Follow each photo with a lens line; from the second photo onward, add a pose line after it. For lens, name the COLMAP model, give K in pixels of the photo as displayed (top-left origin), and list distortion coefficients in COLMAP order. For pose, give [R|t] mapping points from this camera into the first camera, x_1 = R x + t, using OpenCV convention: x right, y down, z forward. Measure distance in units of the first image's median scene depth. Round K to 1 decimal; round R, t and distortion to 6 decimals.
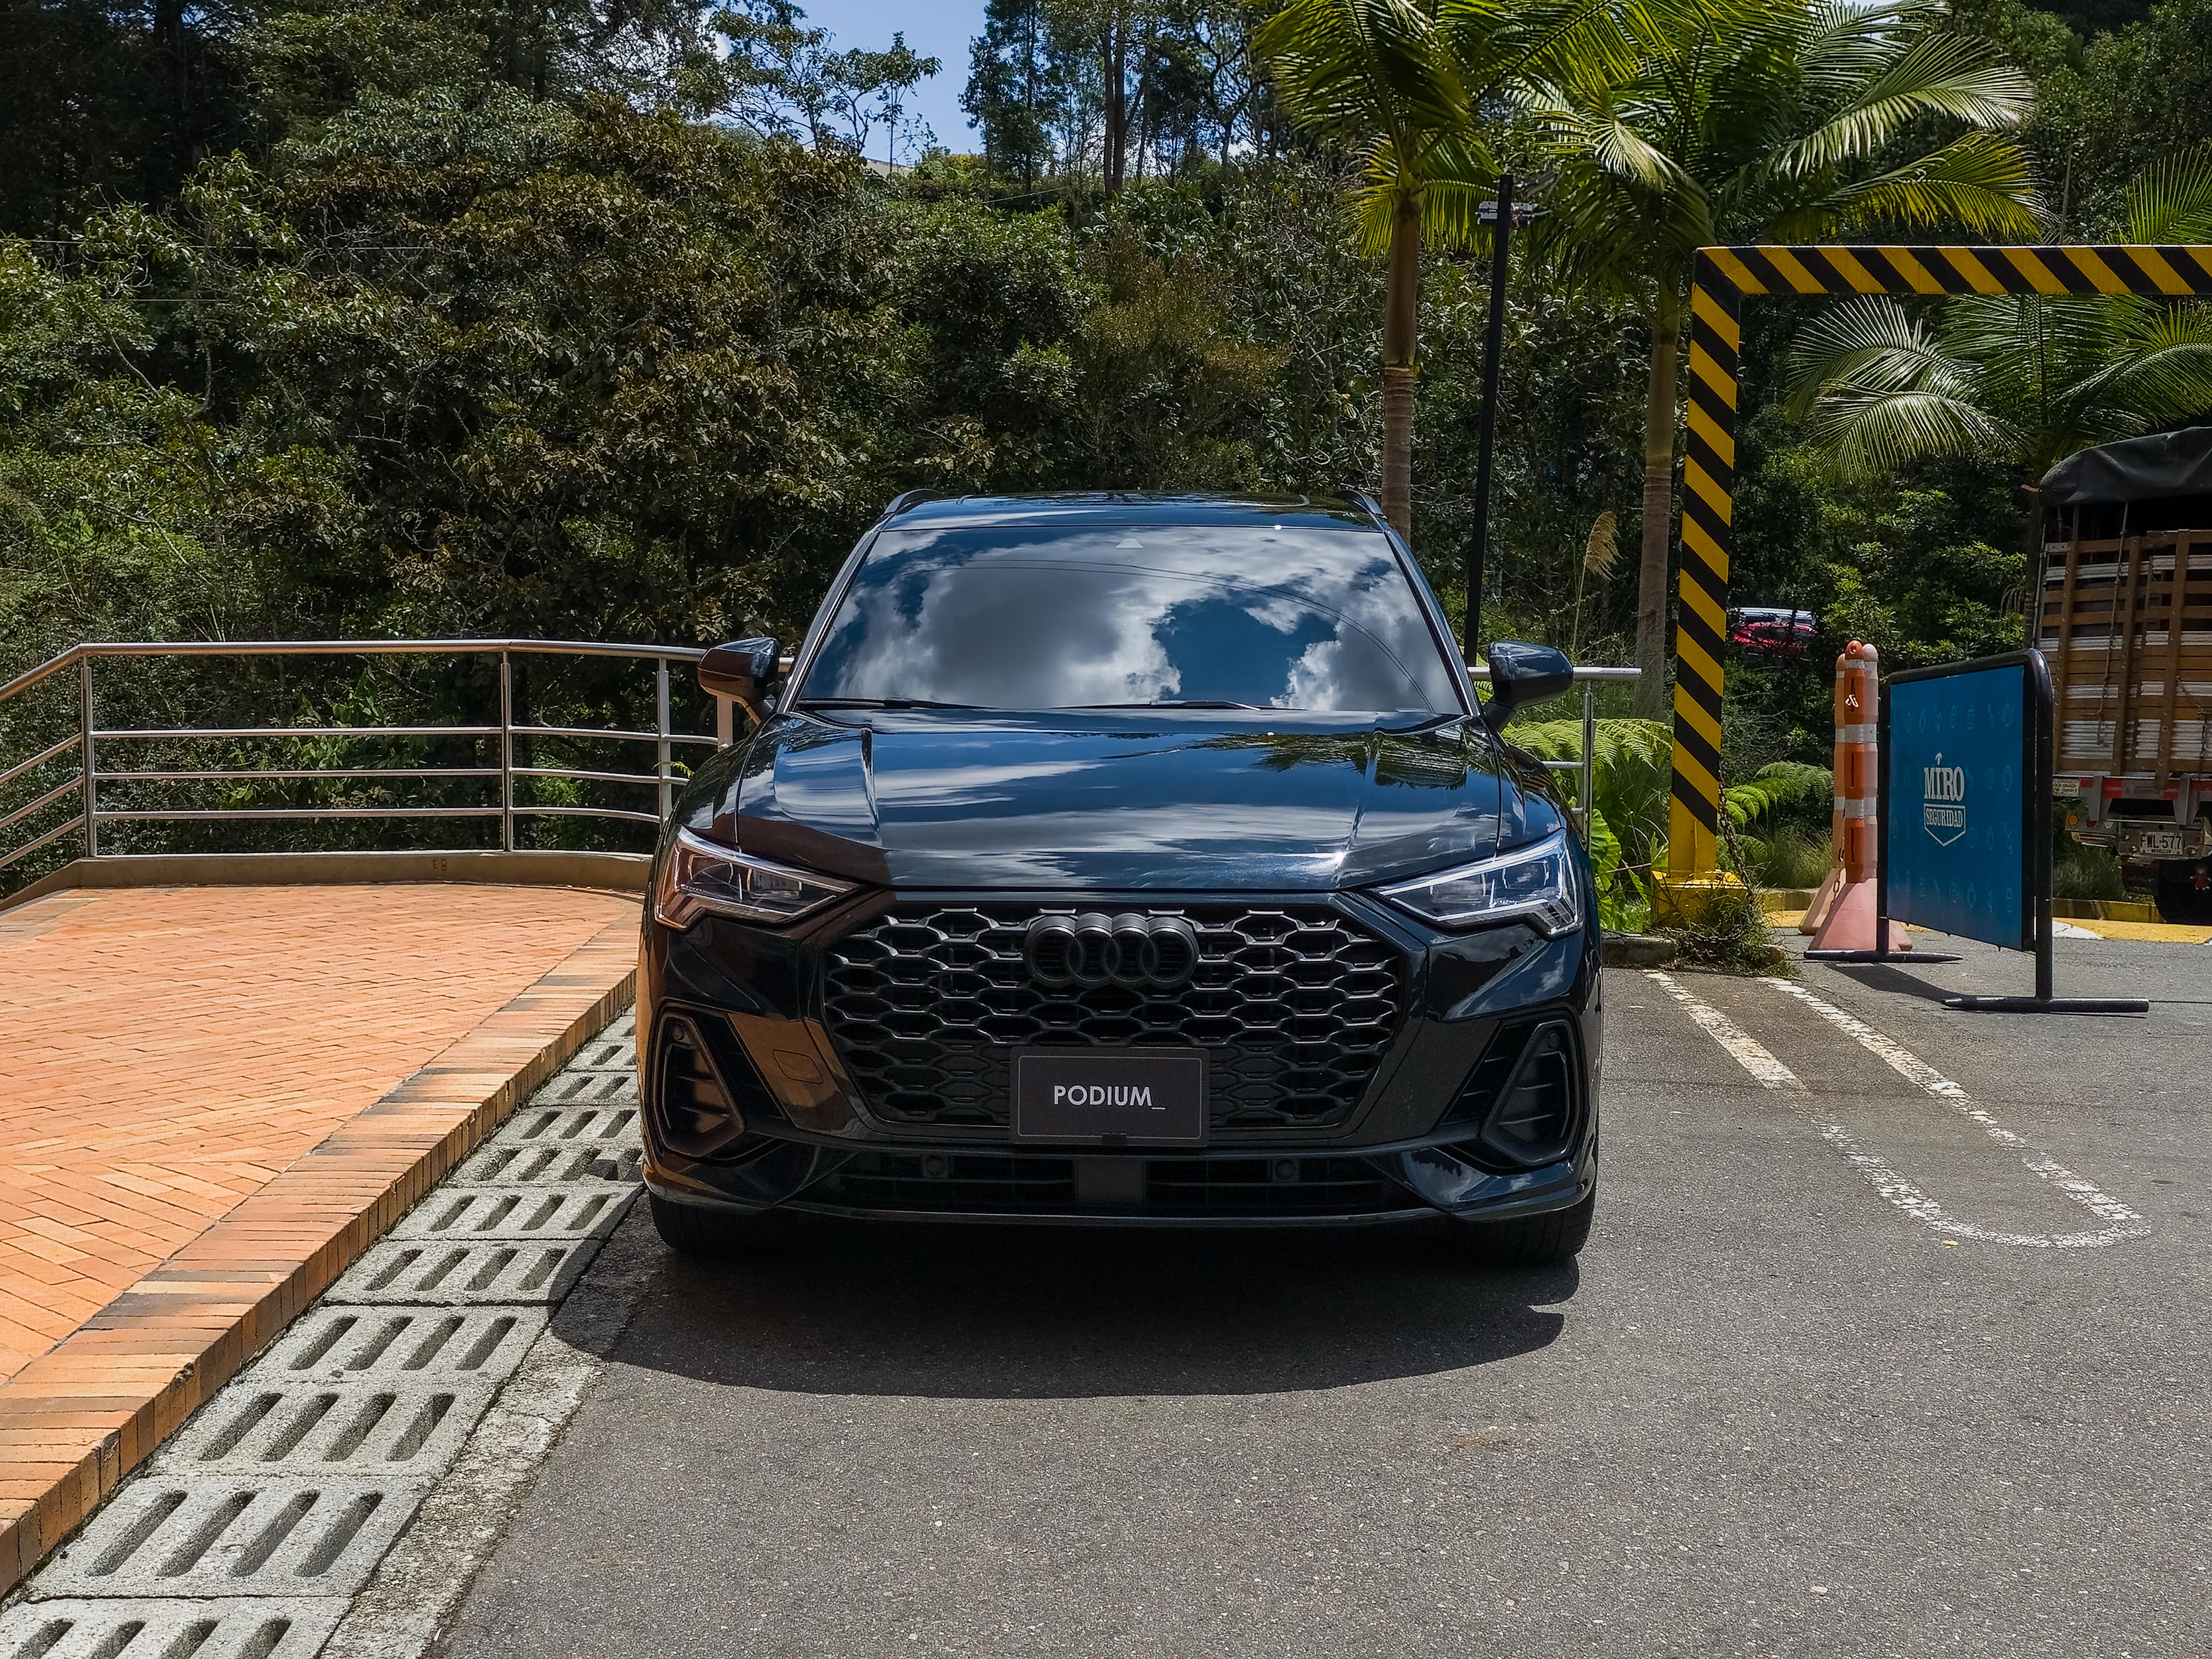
lens RADIAL K [[2719.1, 0, 1106.0], [0, 2719.1, 829.5], [0, 0, 1]] dist [0.172904, -0.672754]
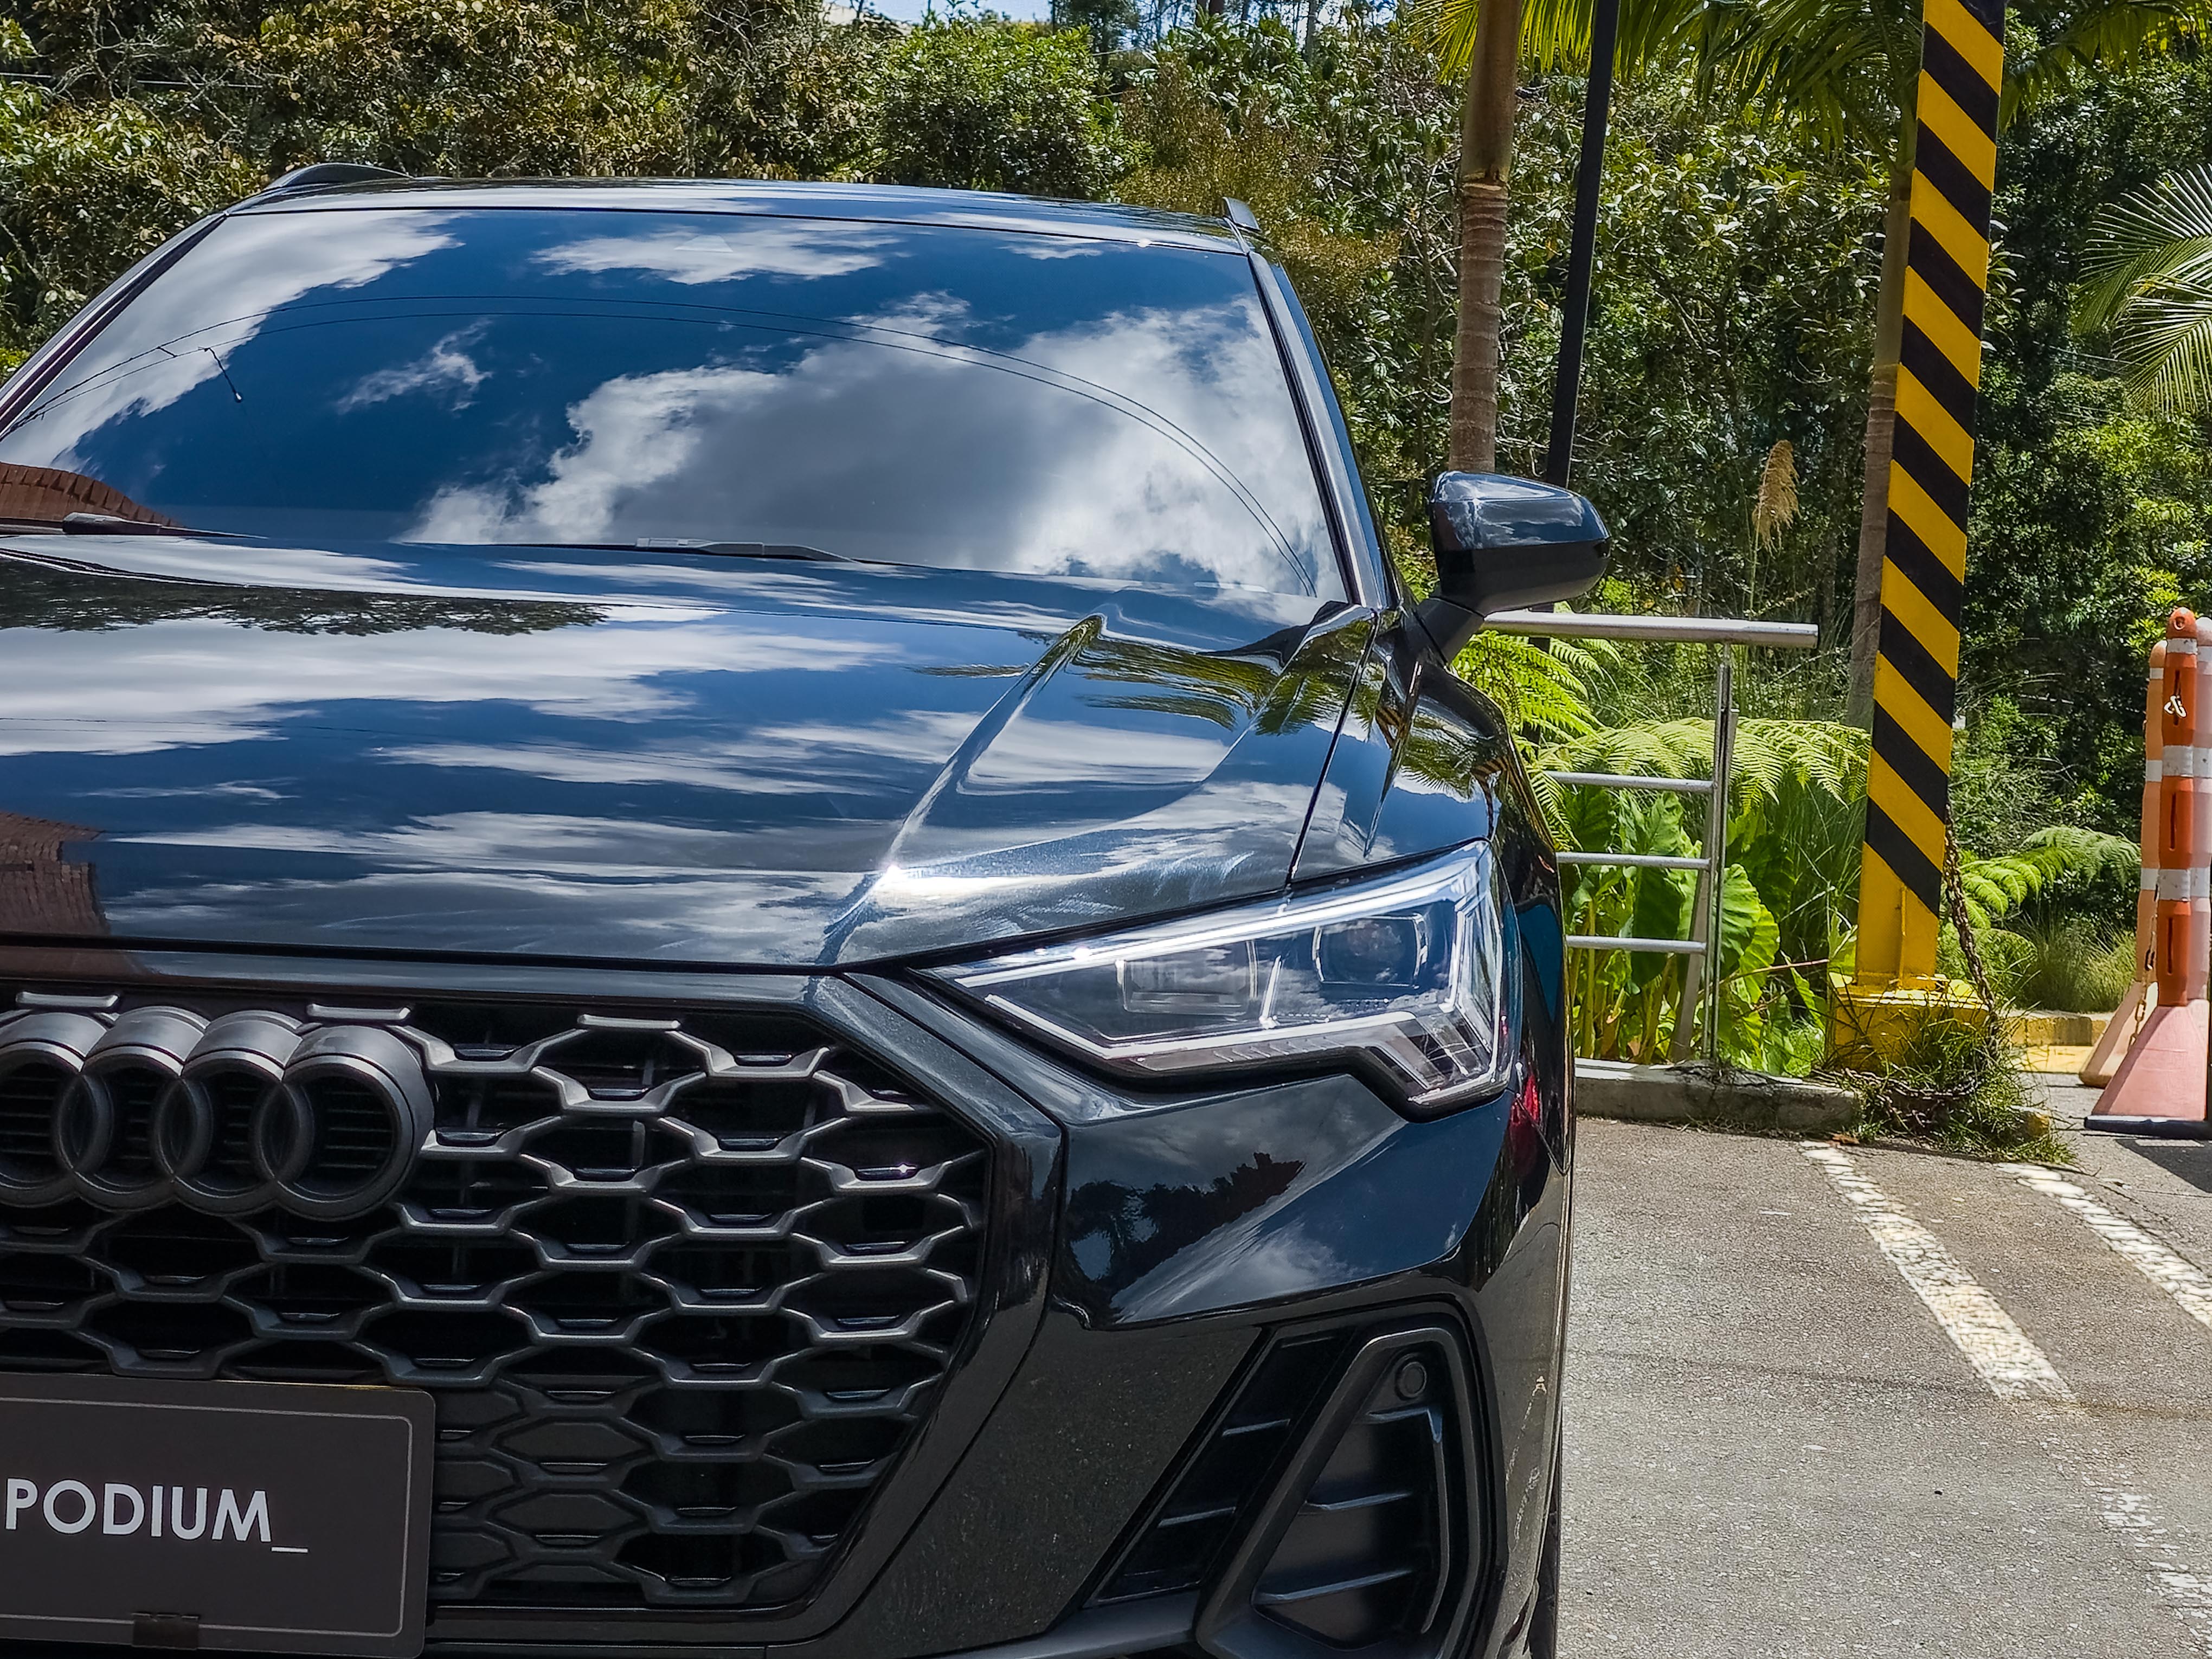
lens RADIAL K [[3488.1, 0, 1119.3], [0, 3488.1, 787.2], [0, 0, 1]] dist [0.116160, -0.243328]
pose [[0.999078, 0.036519, -0.022574, 0.065318], [-0.037229, 0.998797, -0.031908, 0.005312], [0.021382, 0.032719, 0.999236, 0.251204]]
